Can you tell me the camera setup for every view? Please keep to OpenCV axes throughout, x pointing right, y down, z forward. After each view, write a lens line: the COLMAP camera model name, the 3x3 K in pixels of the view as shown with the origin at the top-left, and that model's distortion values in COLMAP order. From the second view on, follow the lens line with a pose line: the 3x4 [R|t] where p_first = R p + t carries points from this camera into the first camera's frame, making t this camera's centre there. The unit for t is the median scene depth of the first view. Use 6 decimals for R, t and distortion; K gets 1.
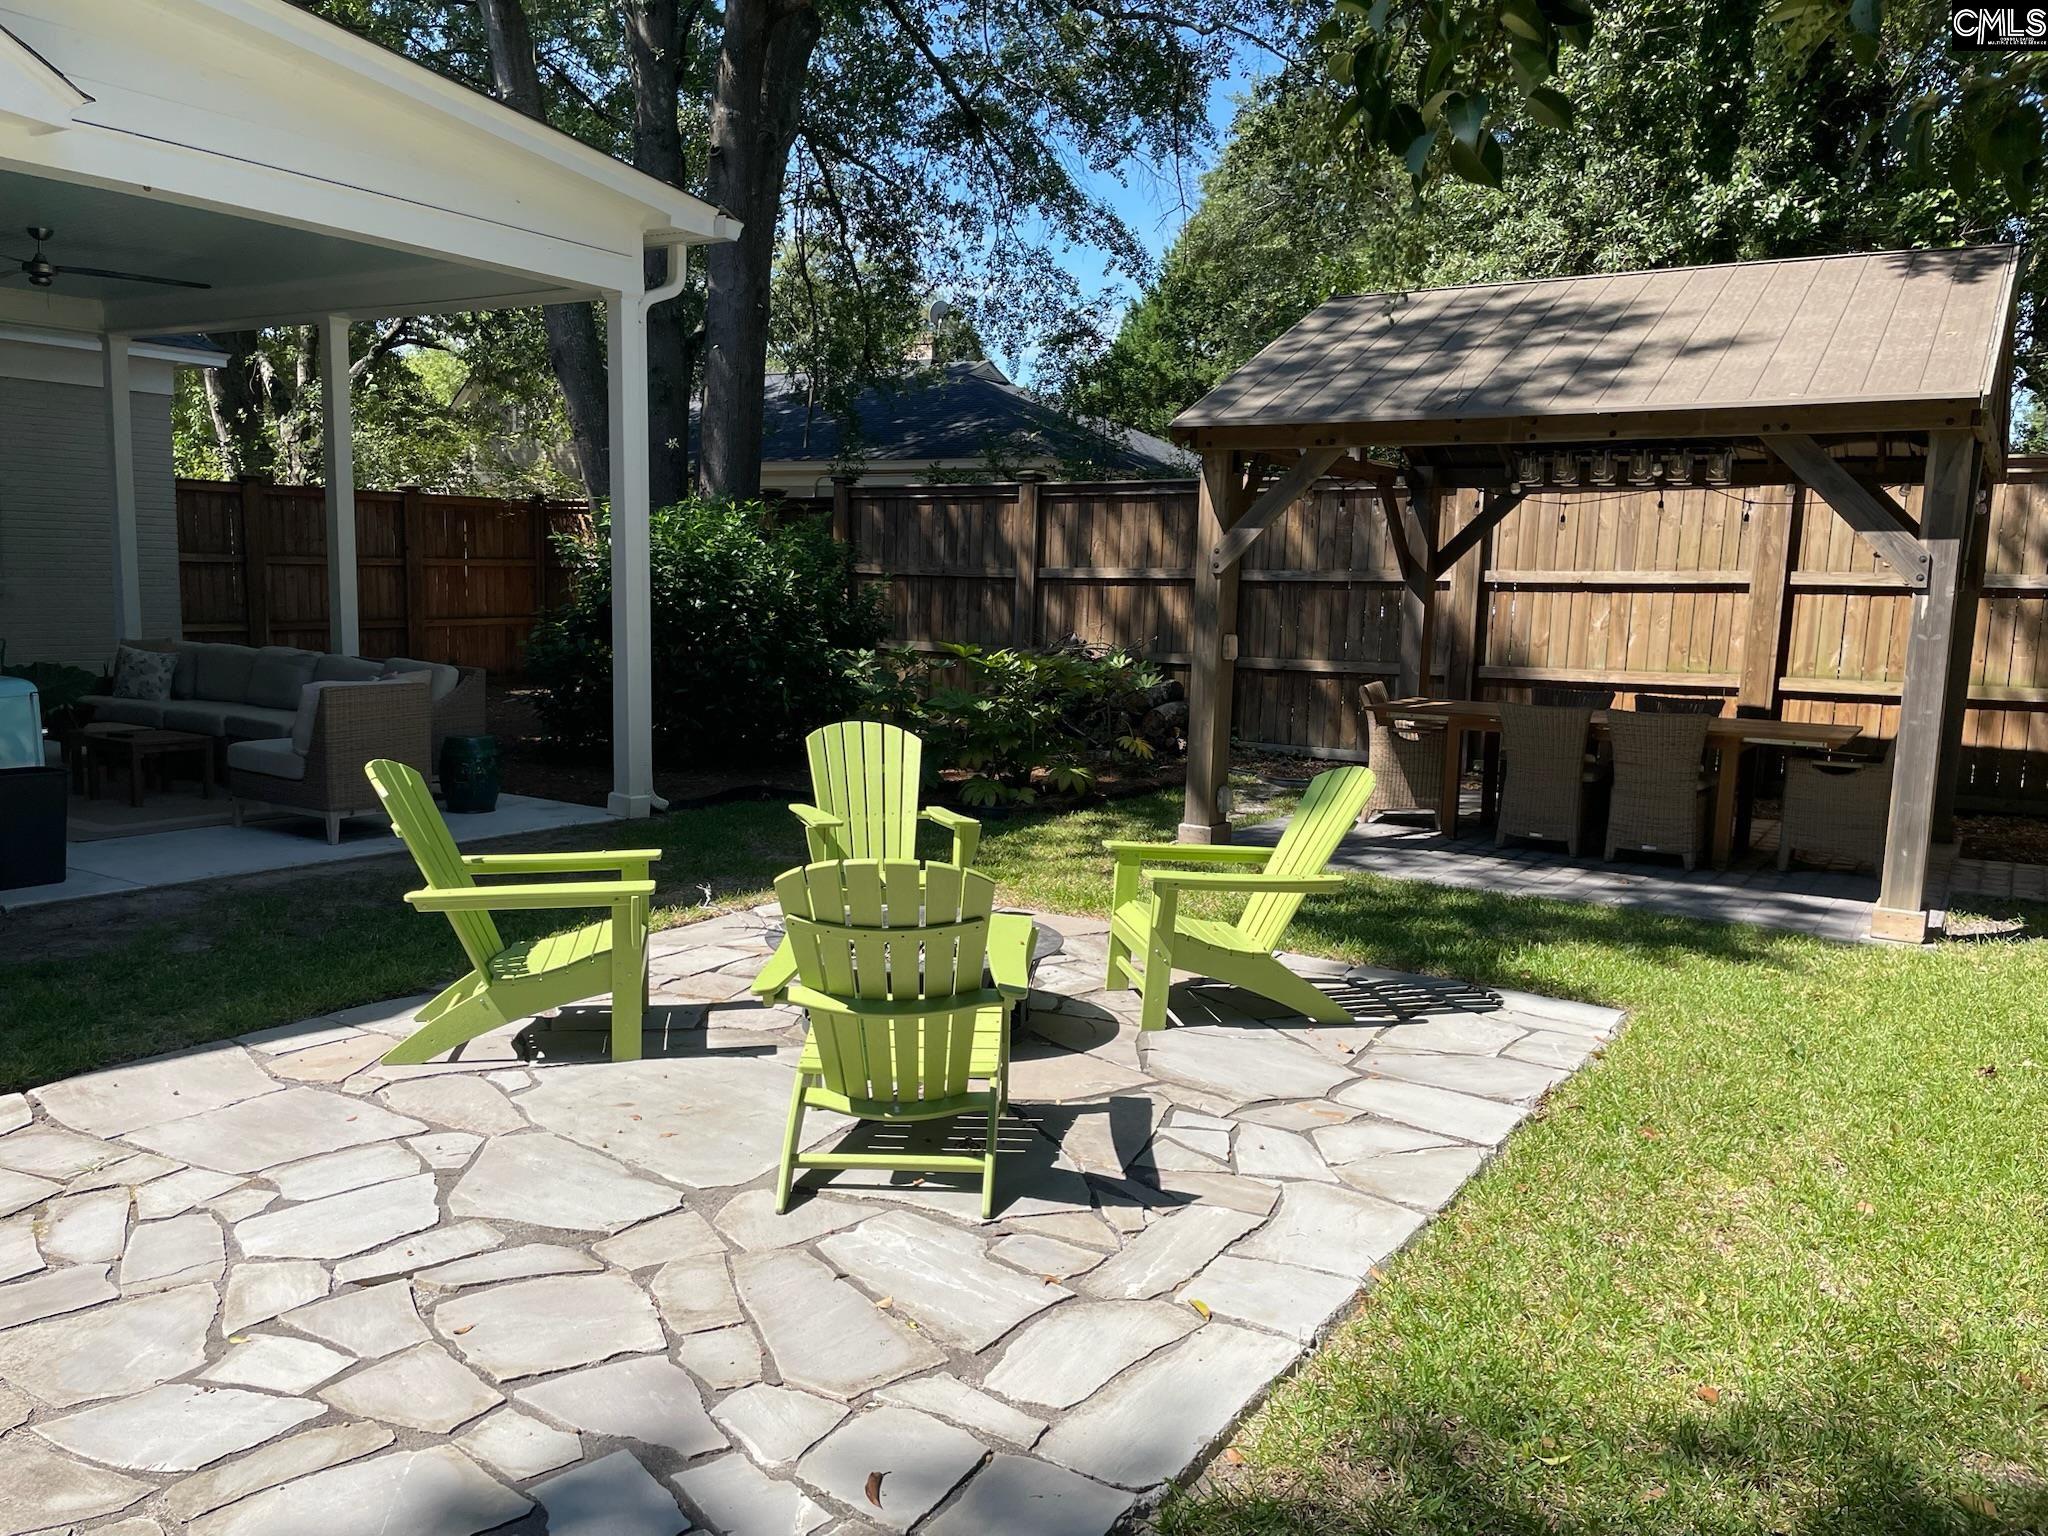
lens RADIAL K [[1554.6, 0, 1028.7], [0, 1554.6, 768.7], [0, 0, 1]] dist [0.020270, 0.005408]
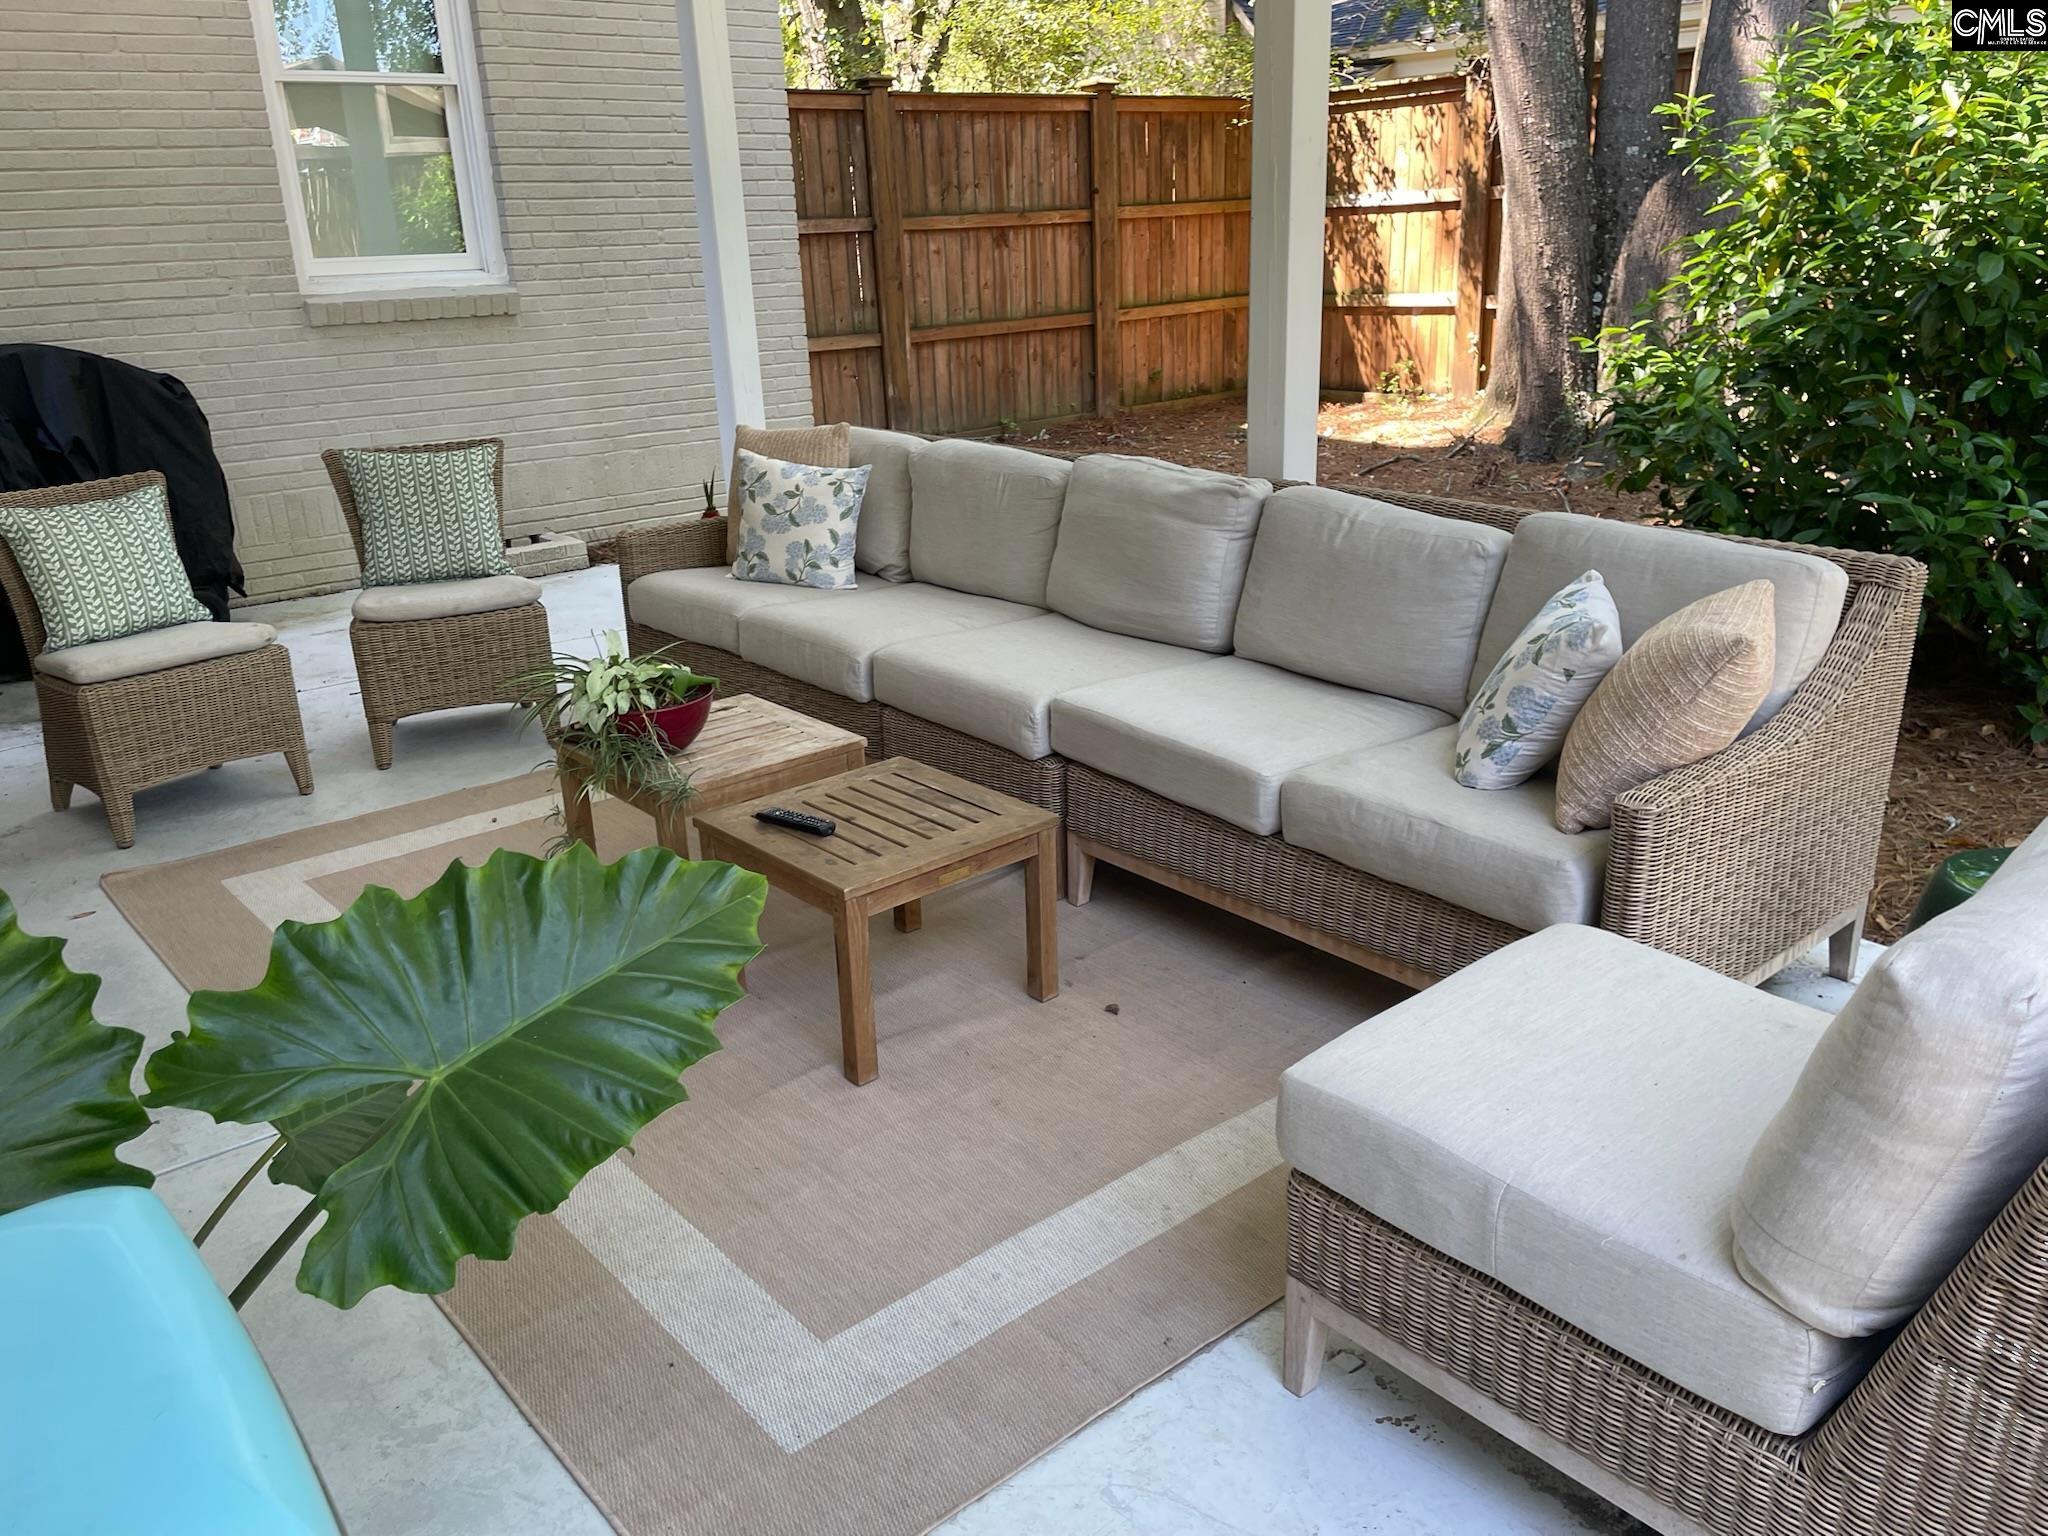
lens RADIAL K [[1554.6, 0, 1024.7], [0, 1554.6, 773.6], [0, 0, 1]] dist [0.020270, 0.005408]
pose [[0.949823, 0.046739, -0.309278, -0.365389], [0.021384, 0.976756, 0.213284, -0.078843], [0.312057, -0.209195, 0.926746, 0.604249]]
